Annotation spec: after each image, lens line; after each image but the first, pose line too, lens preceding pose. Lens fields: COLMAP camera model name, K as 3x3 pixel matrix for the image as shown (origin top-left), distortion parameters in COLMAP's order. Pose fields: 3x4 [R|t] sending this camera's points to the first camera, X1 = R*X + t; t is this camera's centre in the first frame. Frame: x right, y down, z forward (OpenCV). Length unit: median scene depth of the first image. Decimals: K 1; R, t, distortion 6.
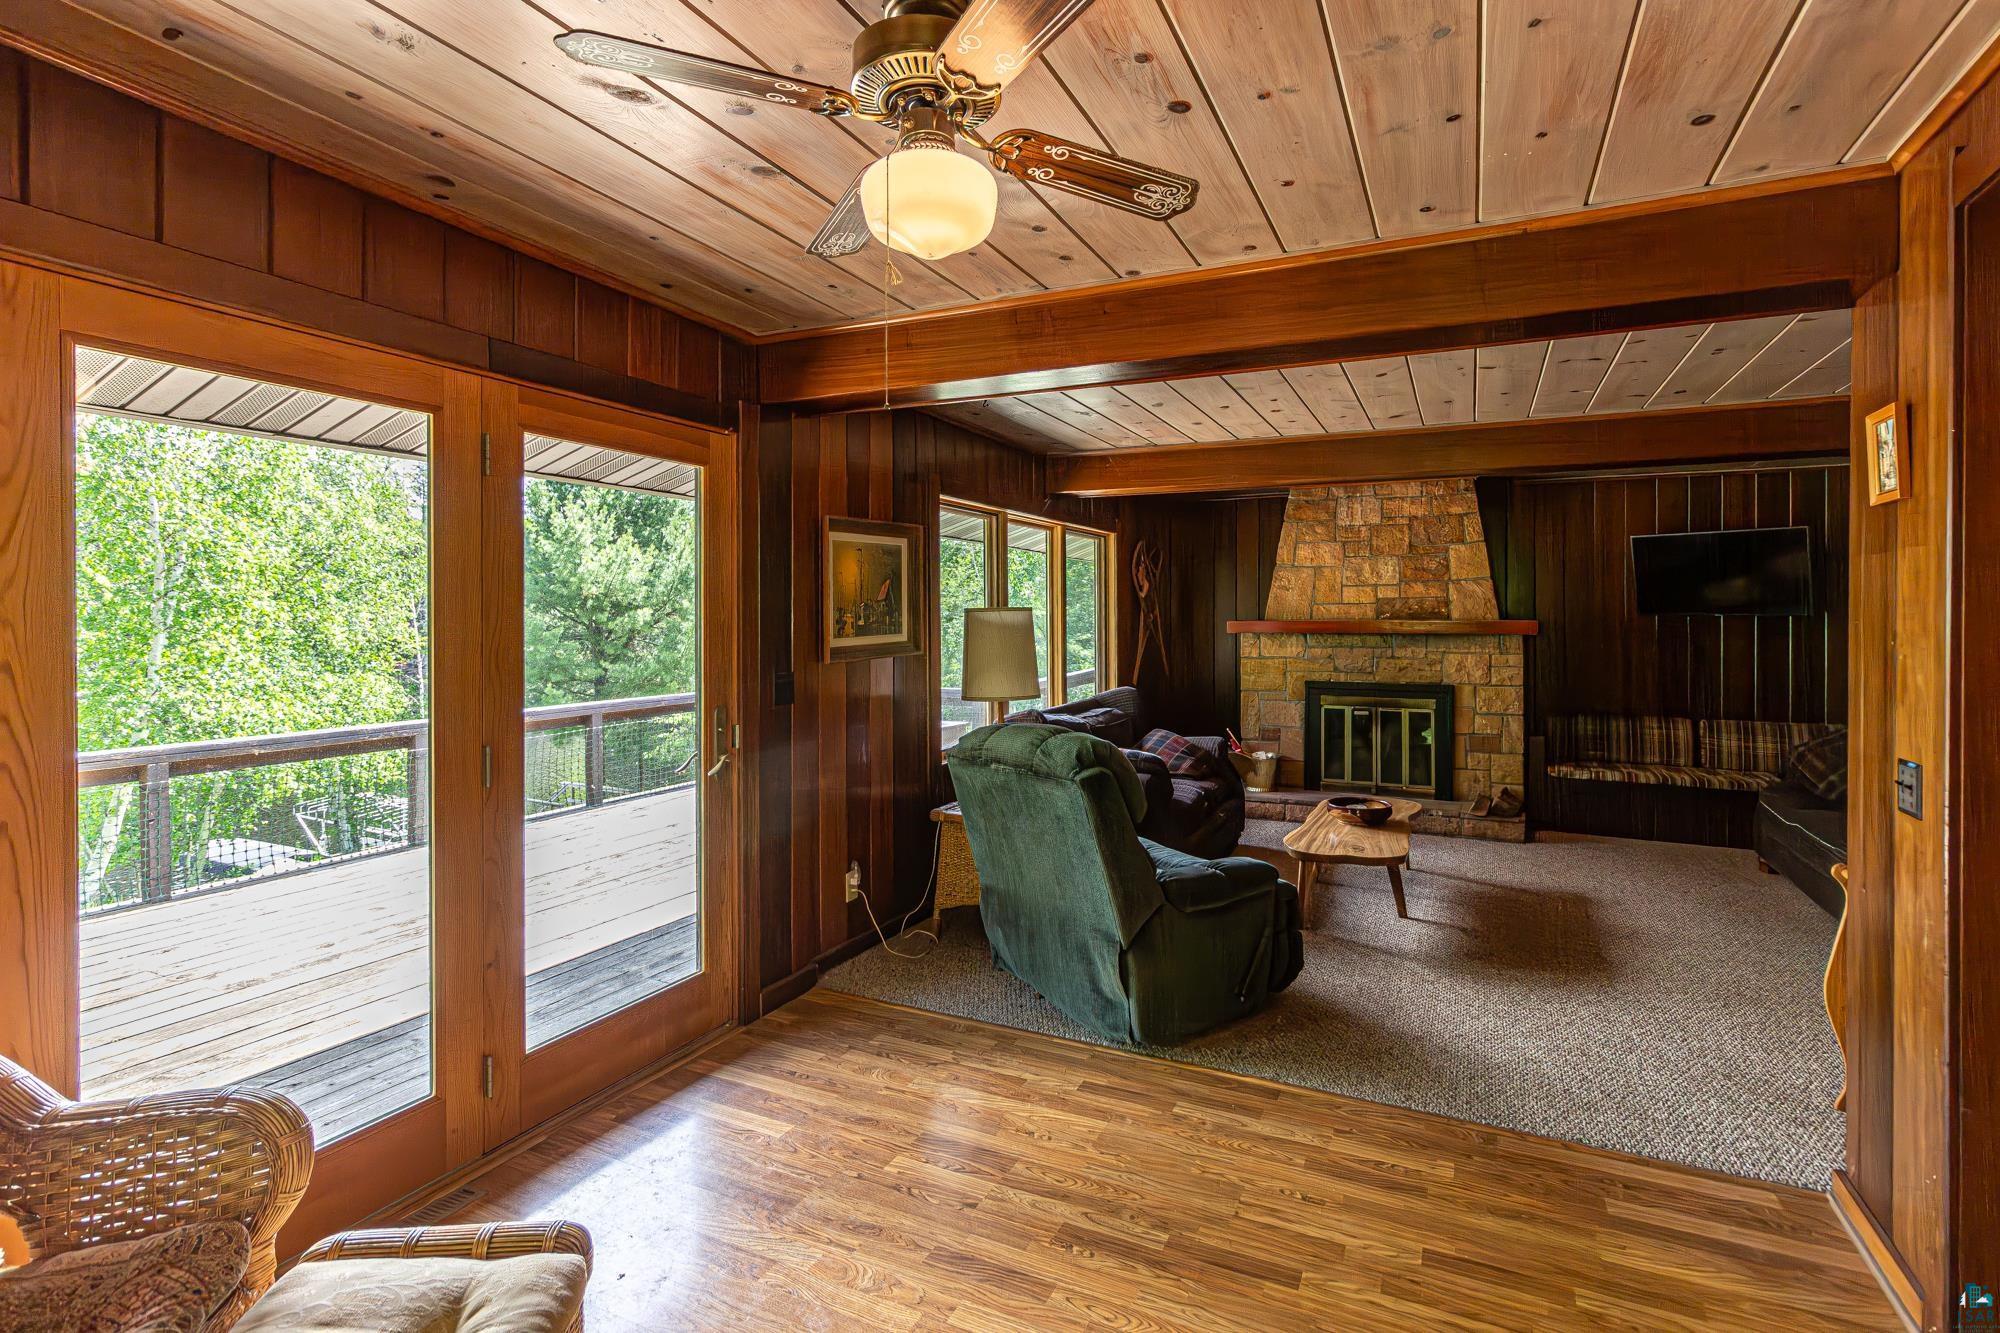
lens RADIAL K [[936.0, 0, 1027.1], [0, 936.0, 622.7], [0, 0, 1]] dist [-0.003725, 0.003666]
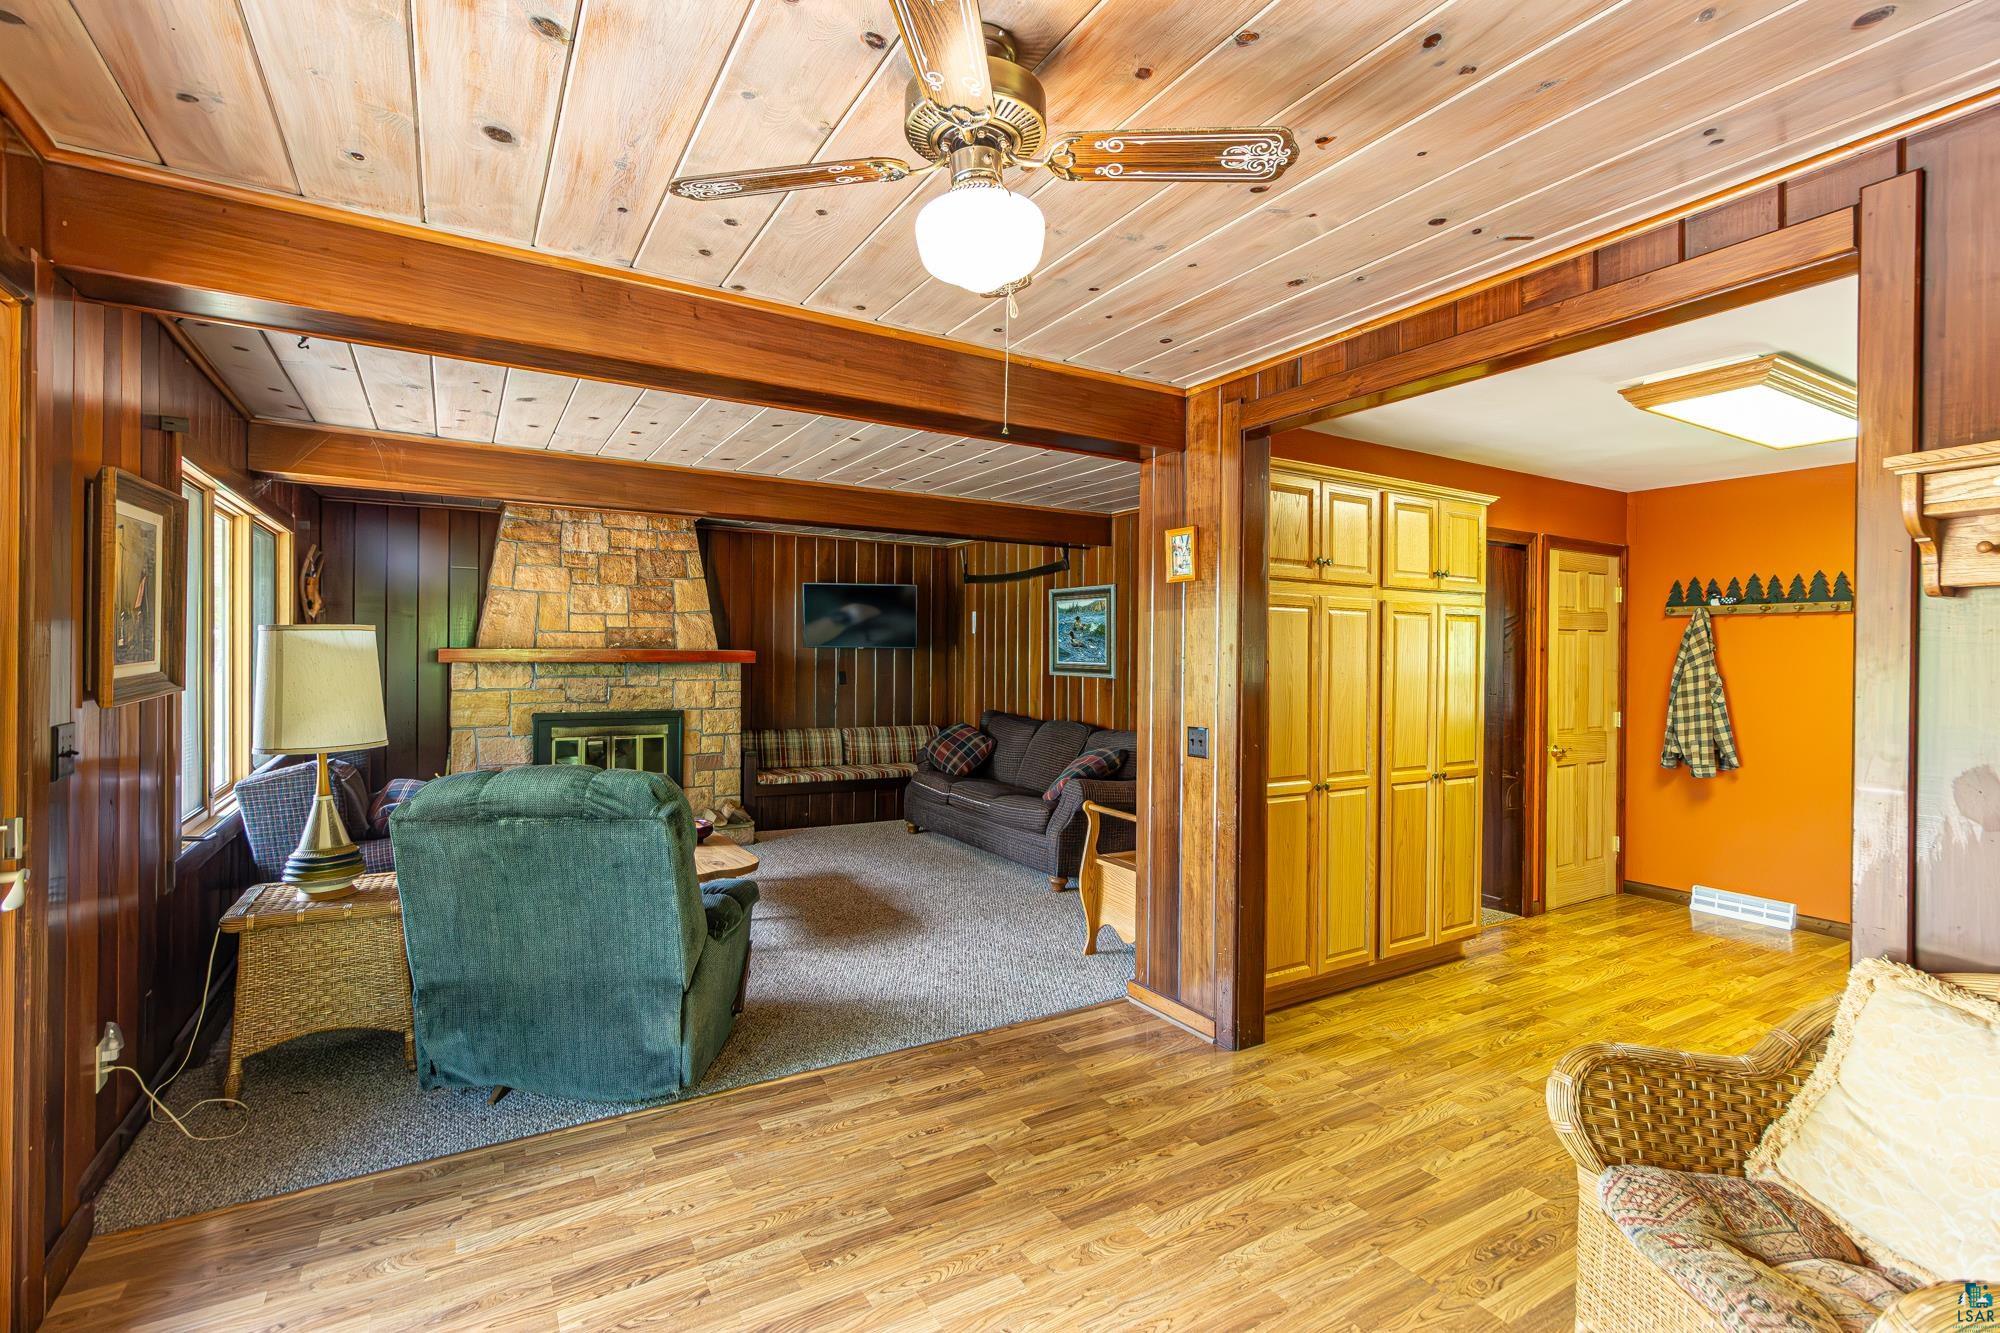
lens RADIAL K [[936.0, 0, 1010.6], [0, 936.0, 655.0], [0, 0, 1]] dist [-0.003725, 0.003666]
pose [[0.552033, 0.005300, 0.833805, -0.232706], [-0.004656, 0.999984, -0.003274, 0.005164], [-0.833809, -0.002075, 0.552049, 0.095192]]
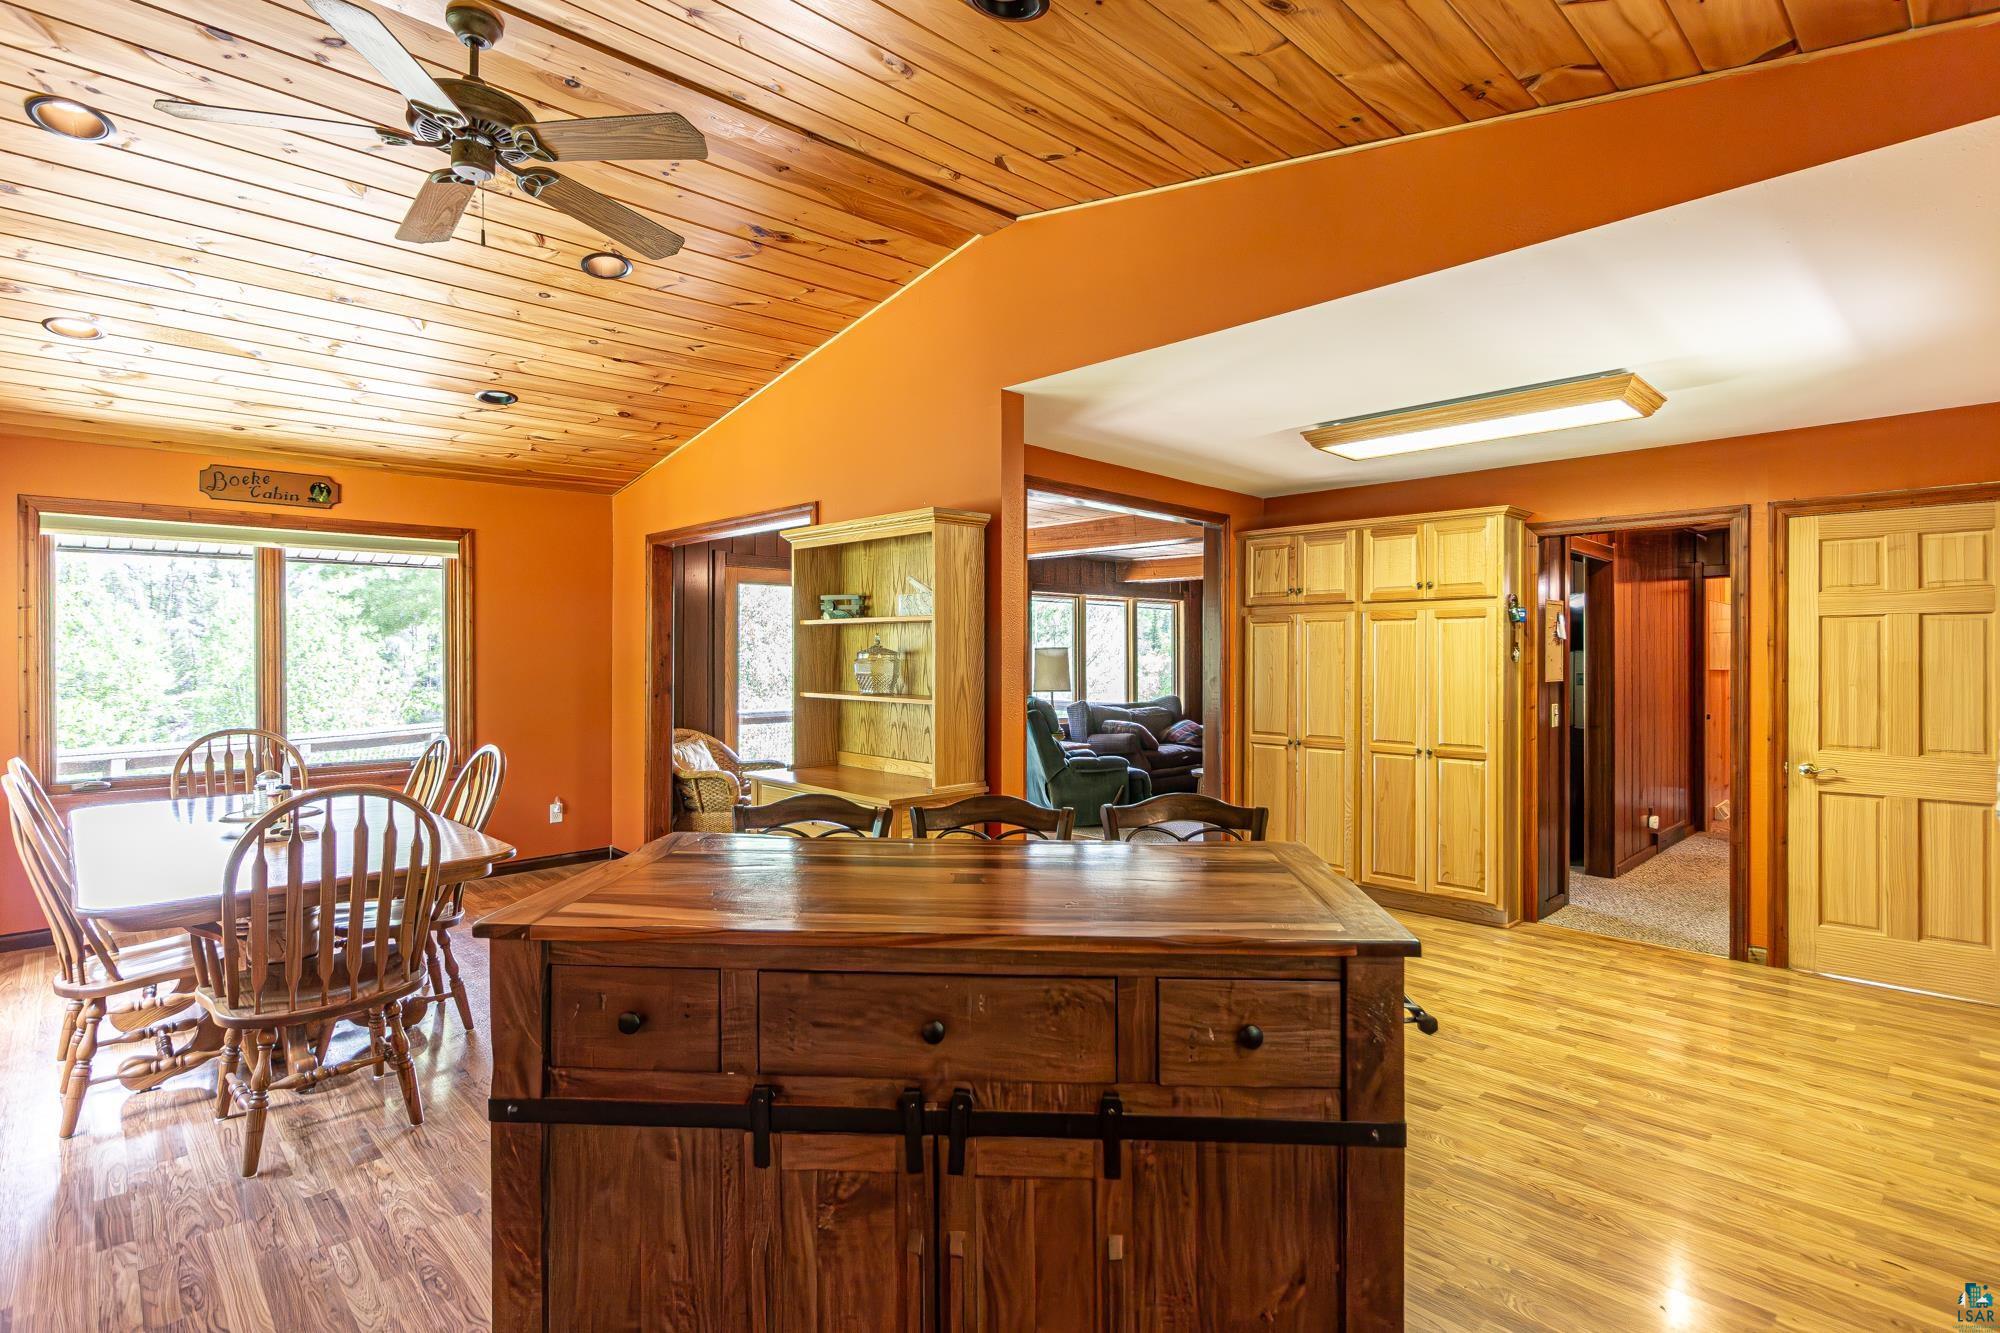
lens RADIAL K [[962.4, 0, 1018.7], [0, 962.4, 657.3], [0, 0, 1]] dist [0.003187, -0.004928]
pose [[0.935116, 0.002378, -0.354333, 0.443961], [-0.004758, 0.999972, -0.005847, 0.012312], [0.354309, 0.007154, 0.935101, -0.677985]]
